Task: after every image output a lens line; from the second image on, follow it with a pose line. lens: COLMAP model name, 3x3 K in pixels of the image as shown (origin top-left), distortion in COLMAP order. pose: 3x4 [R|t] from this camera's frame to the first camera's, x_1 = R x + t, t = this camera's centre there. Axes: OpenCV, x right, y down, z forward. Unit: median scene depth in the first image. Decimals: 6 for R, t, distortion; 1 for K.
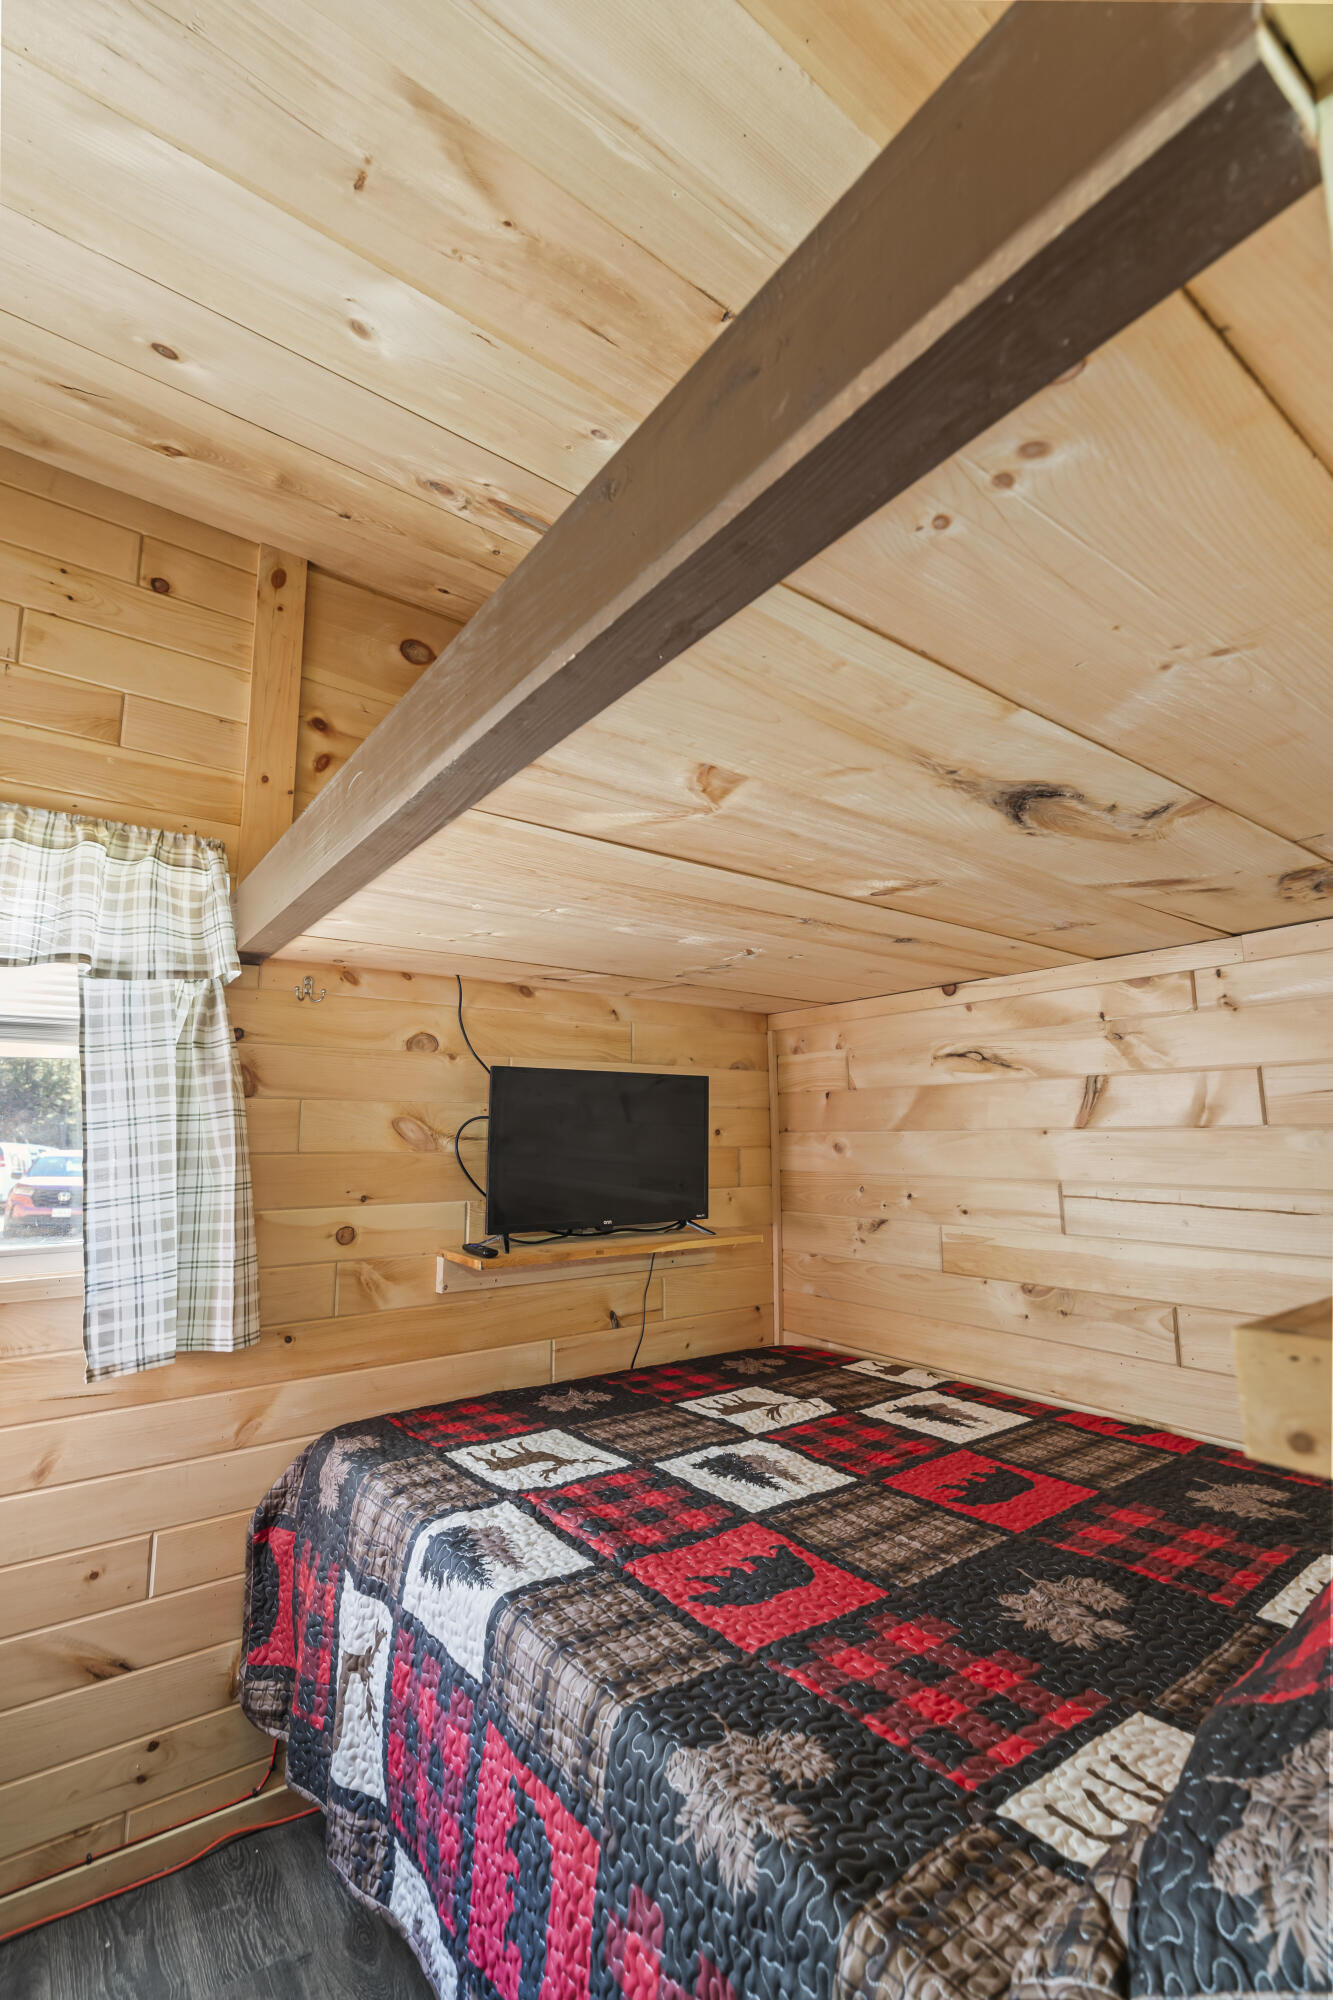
lens RADIAL K [[908.2, 0, 660.1], [0, 908.2, 977.6], [0, 0, 1]] dist [0.004471, -0.005516]
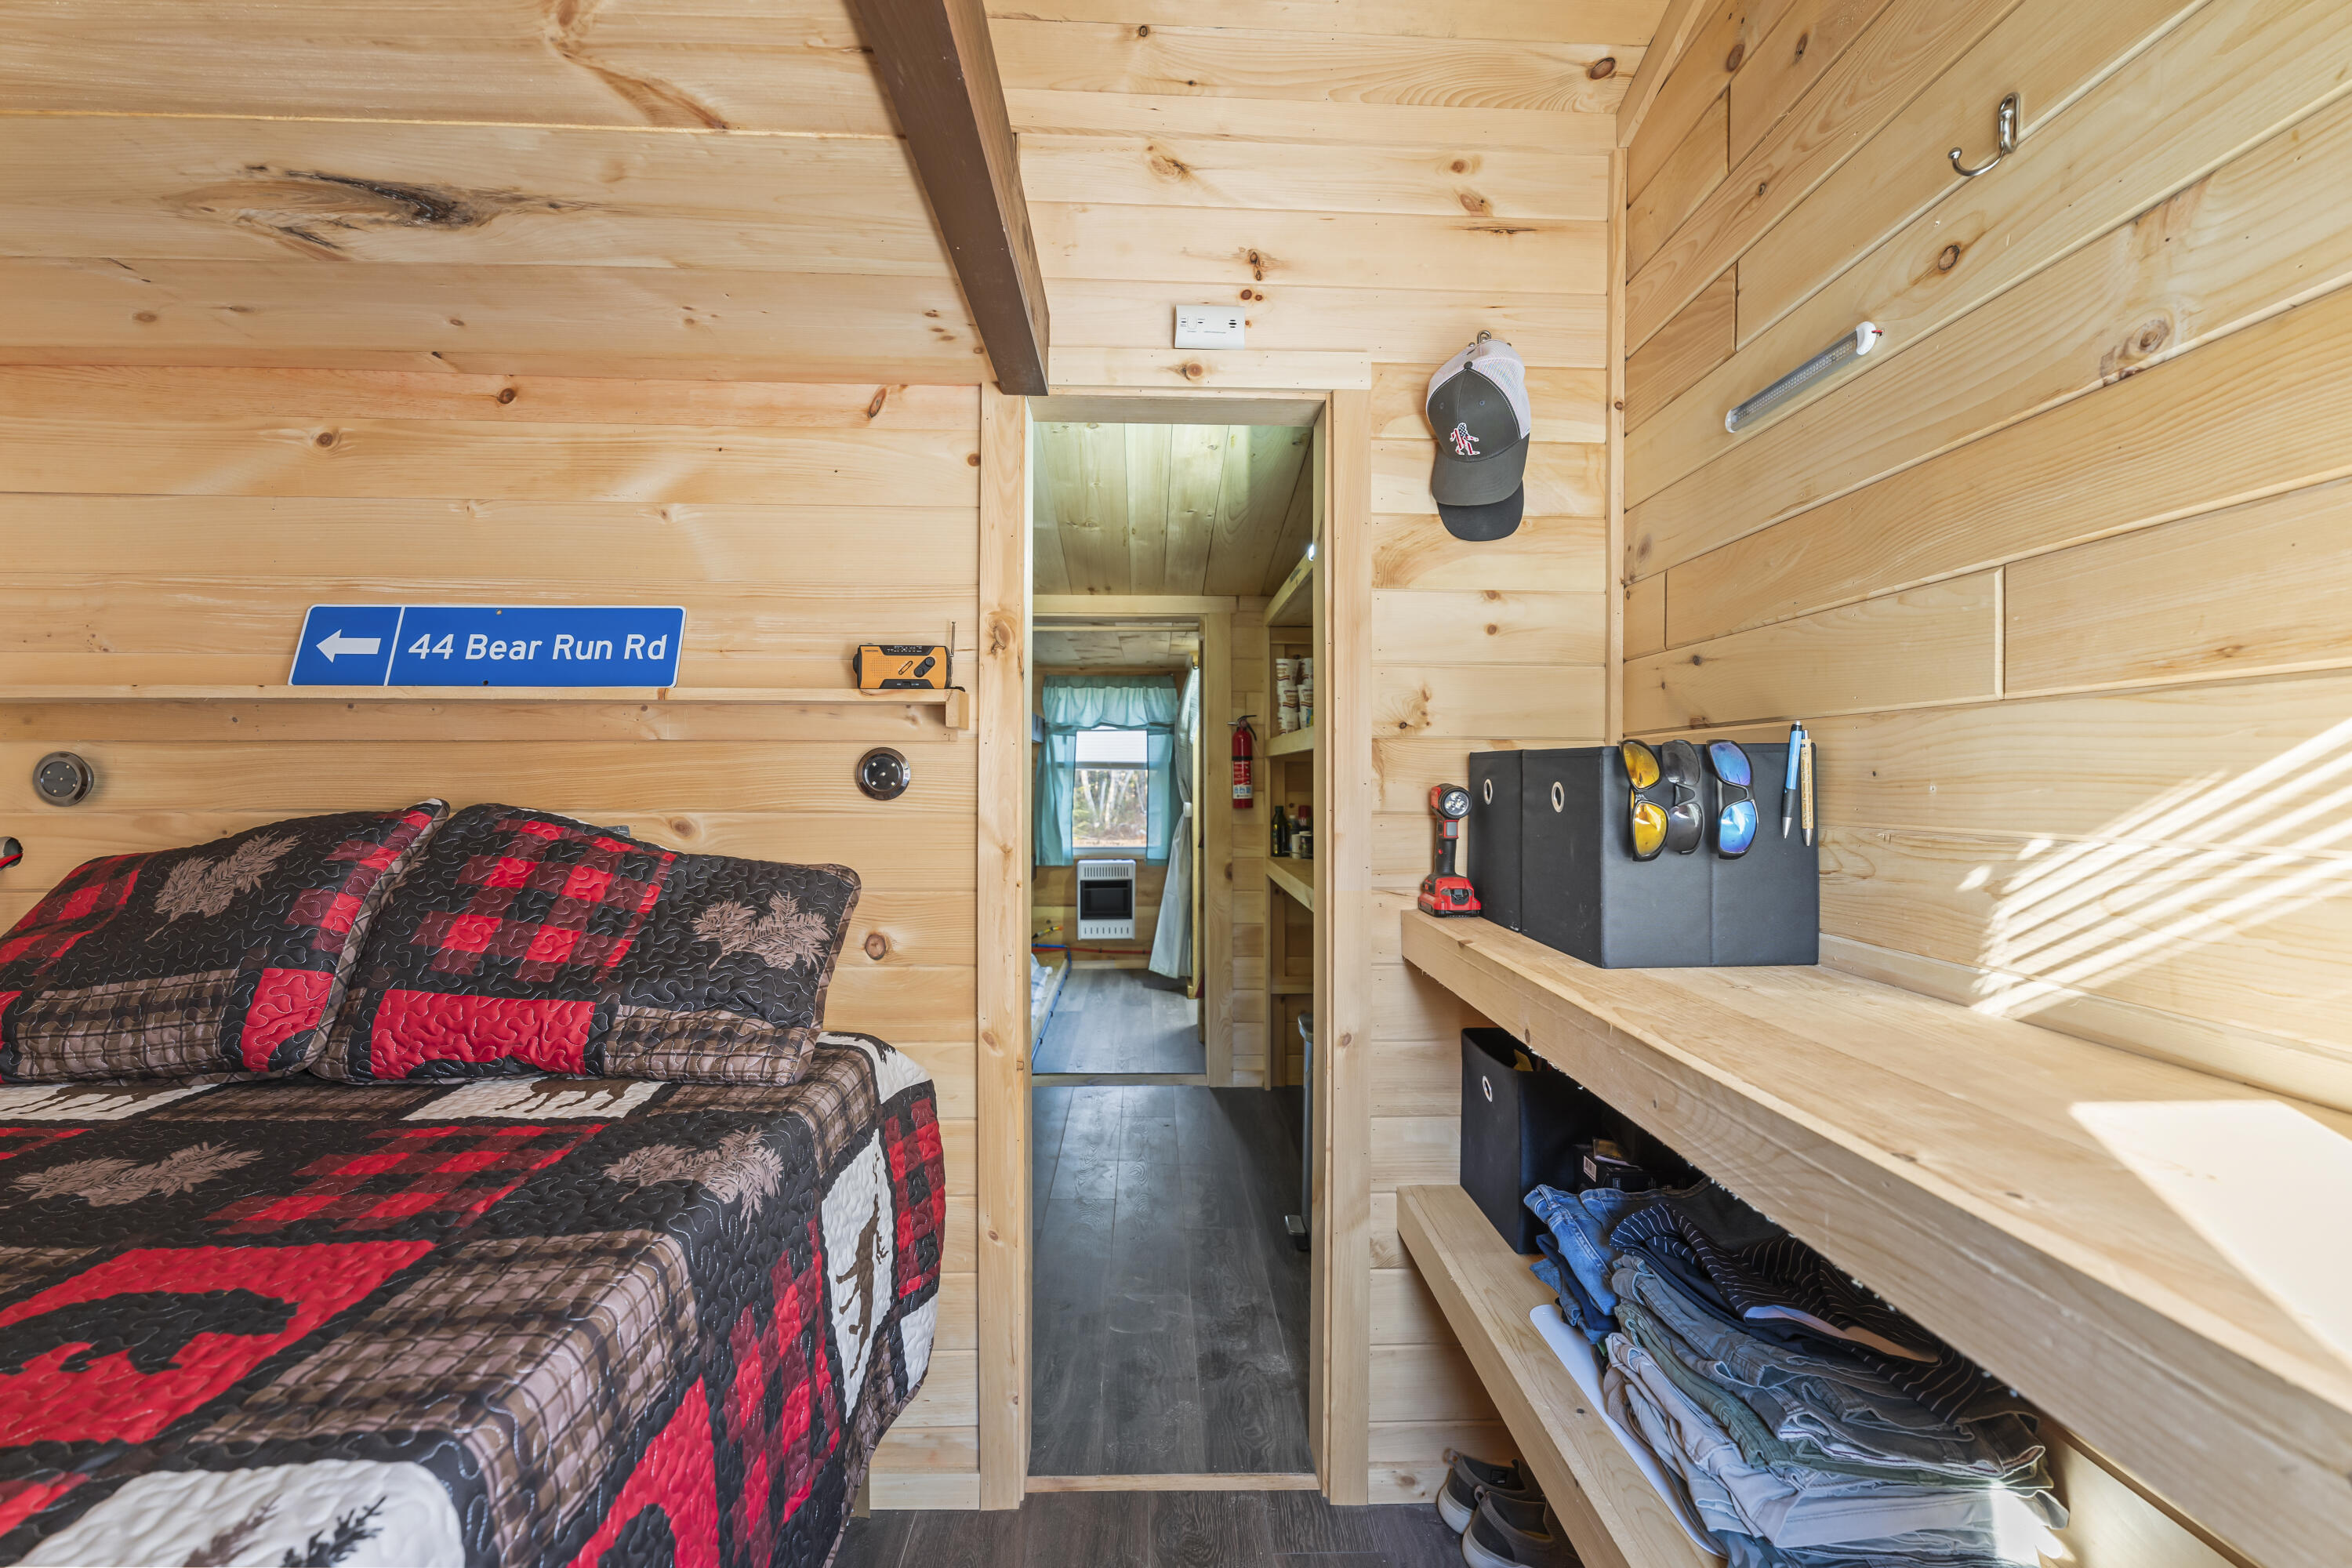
lens RADIAL K [[1068.0, 0, 1171.8], [0, 1068.0, 836.7], [0, 0, 1]] dist [0.004471, -0.005516]
pose [[-0.826778, -0.028696, 0.561796, -0.805543], [-0.096768, 0.991066, -0.091788, 0.438833], [-0.554143, -0.130252, -0.822168, 1.369651]]
